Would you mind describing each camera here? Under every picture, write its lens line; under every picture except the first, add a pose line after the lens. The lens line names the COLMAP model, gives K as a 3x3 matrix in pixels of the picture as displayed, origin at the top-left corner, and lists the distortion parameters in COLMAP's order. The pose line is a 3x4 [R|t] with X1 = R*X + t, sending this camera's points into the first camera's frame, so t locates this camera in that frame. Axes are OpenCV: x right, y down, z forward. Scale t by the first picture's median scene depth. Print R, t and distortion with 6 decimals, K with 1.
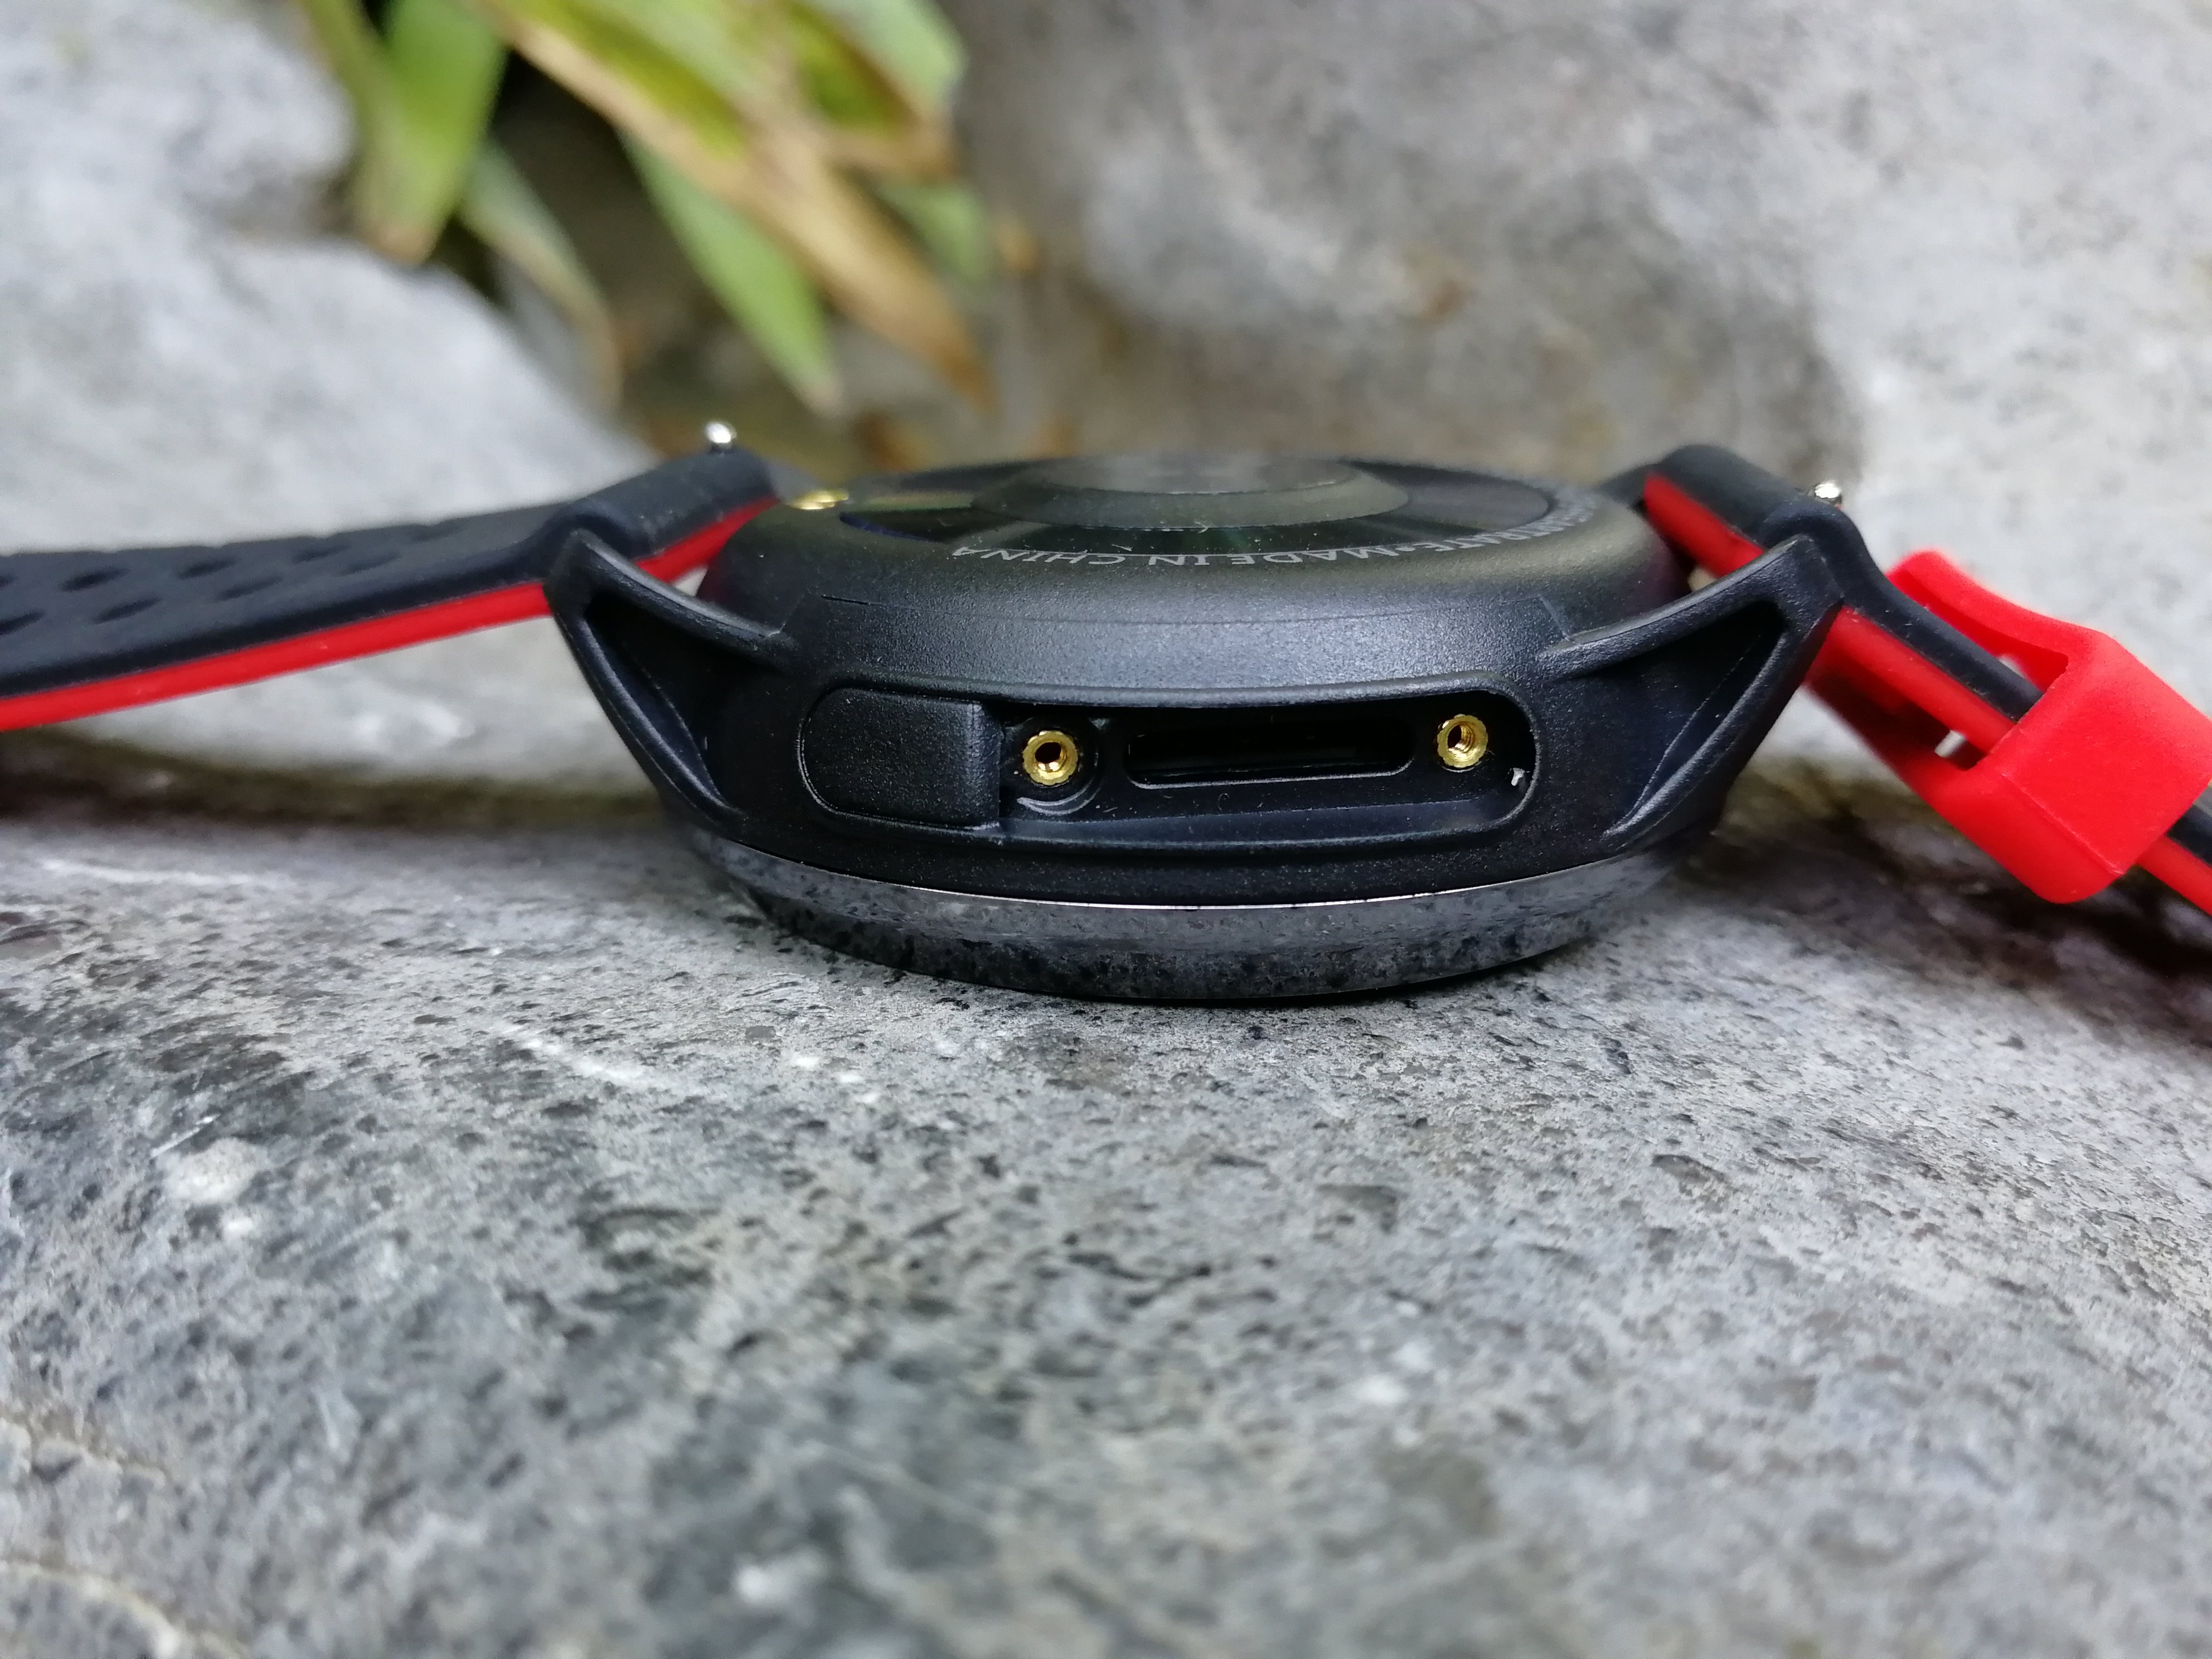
lens RADIAL K [[1967.9, 0, 1106.0], [0, 1967.9, 829.5], [0, 0, 1]] dist [-0.045154, 0.002199]
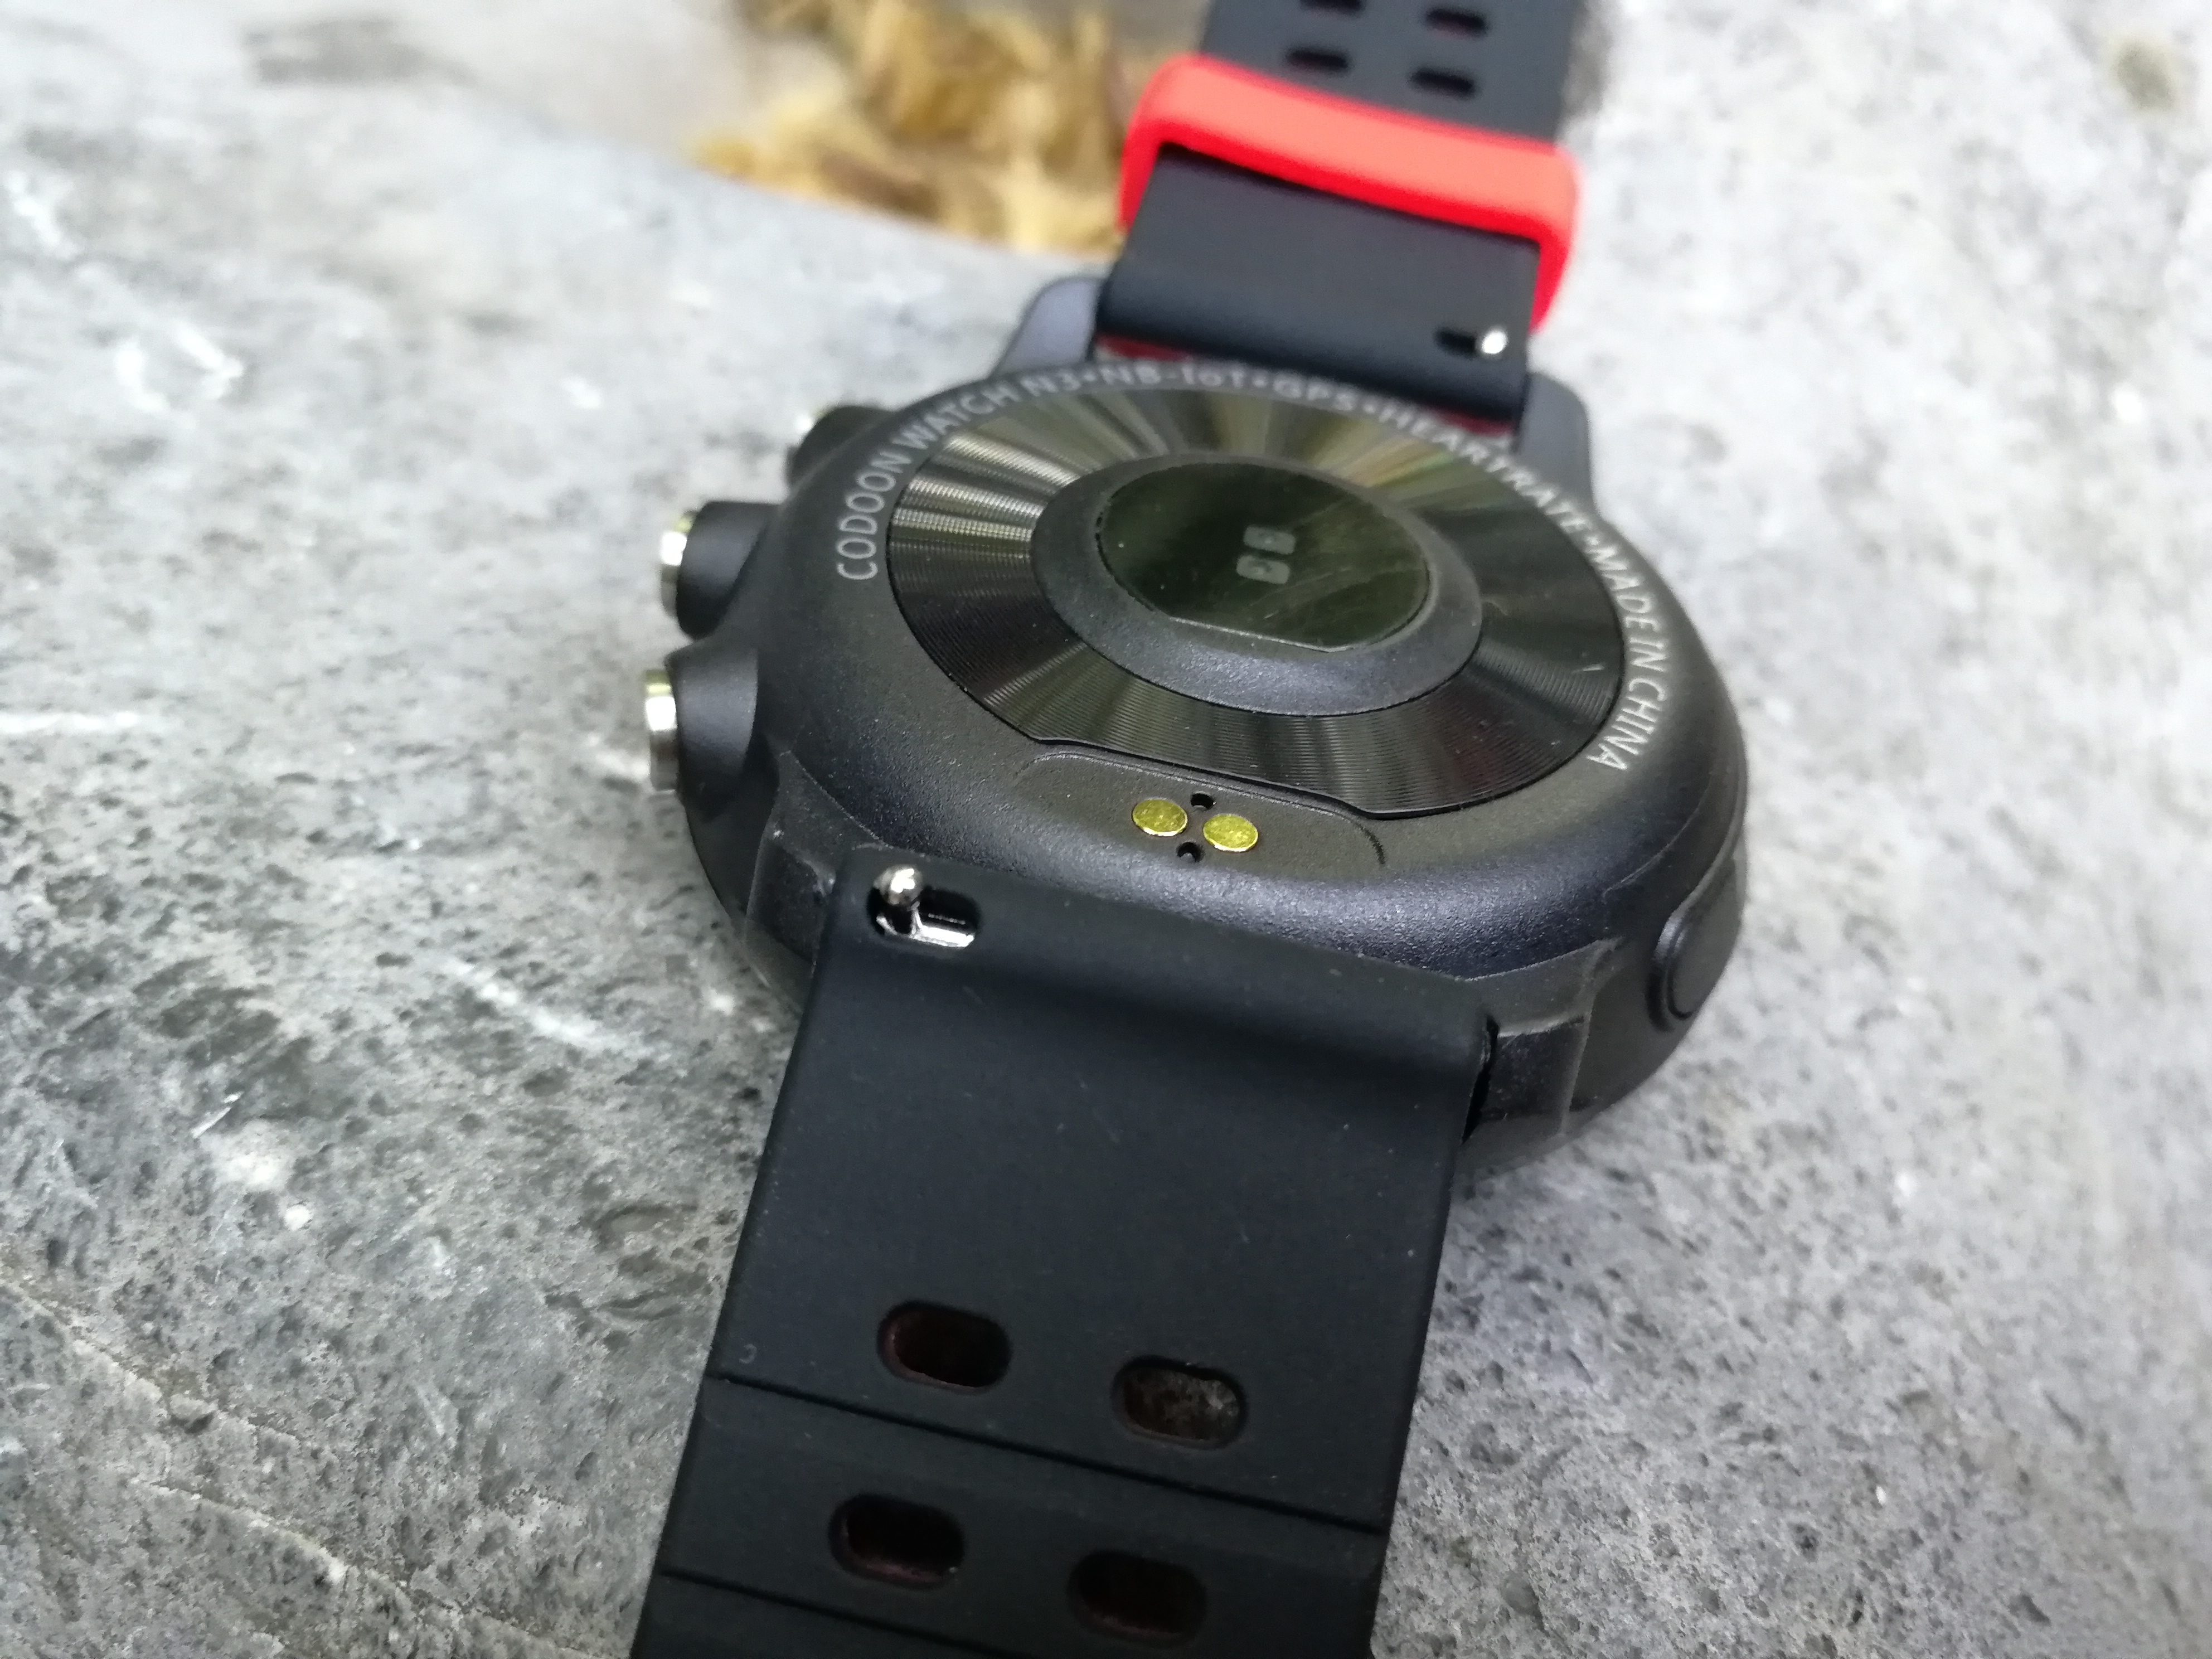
lens RADIAL K [[1967.9, 0, 1106.0], [0, 1967.9, 829.5], [0, 0, 1]] dist [-0.045154, 0.002199]
pose [[0.982592, -0.007877, 0.185609, -0.158414], [-0.069431, 0.911131, 0.406226, -0.540288], [-0.172314, -0.412041, 0.894723, -0.100704]]
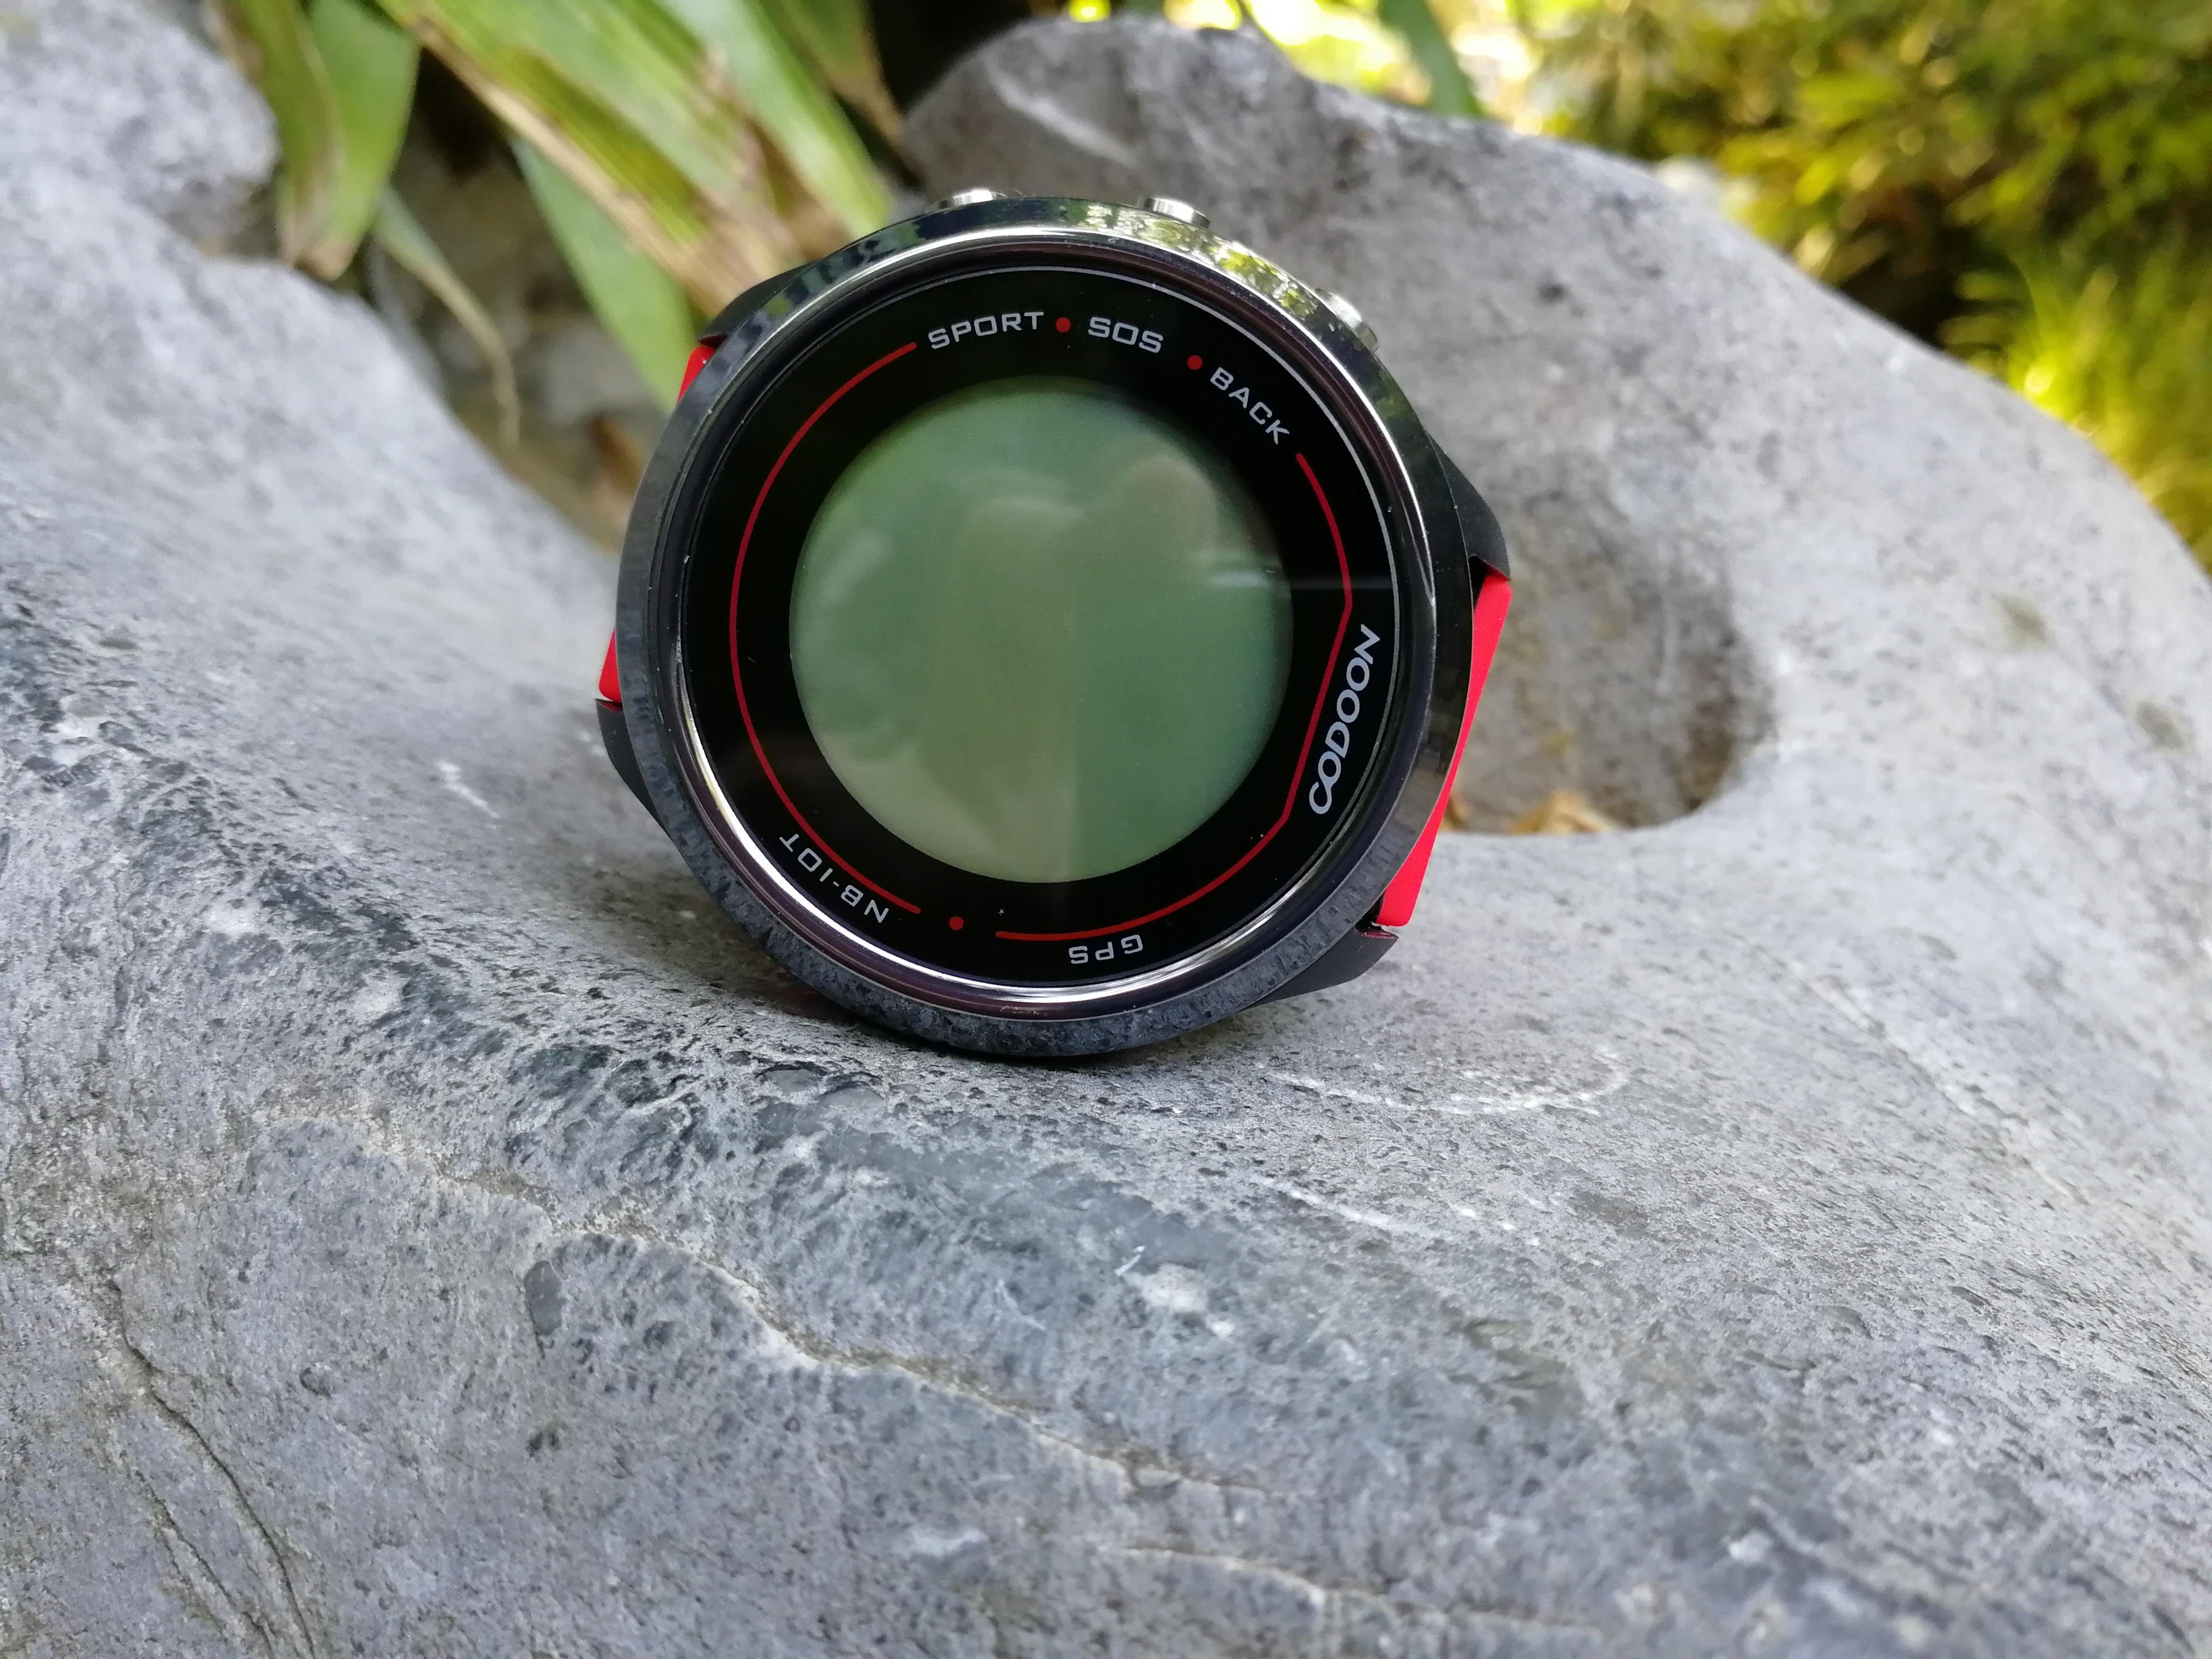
lens RADIAL K [[1911.0, 0, 1106.0], [0, 1911.0, 829.5], [0, 0, 1]] dist [-0.132058, 0.222404]
pose [[0.966880, 0.083483, 0.241193, -0.882983], [-0.085548, 0.996332, -0.001918, -0.166863], [-0.240469, -0.018779, 0.970475, -0.394141]]
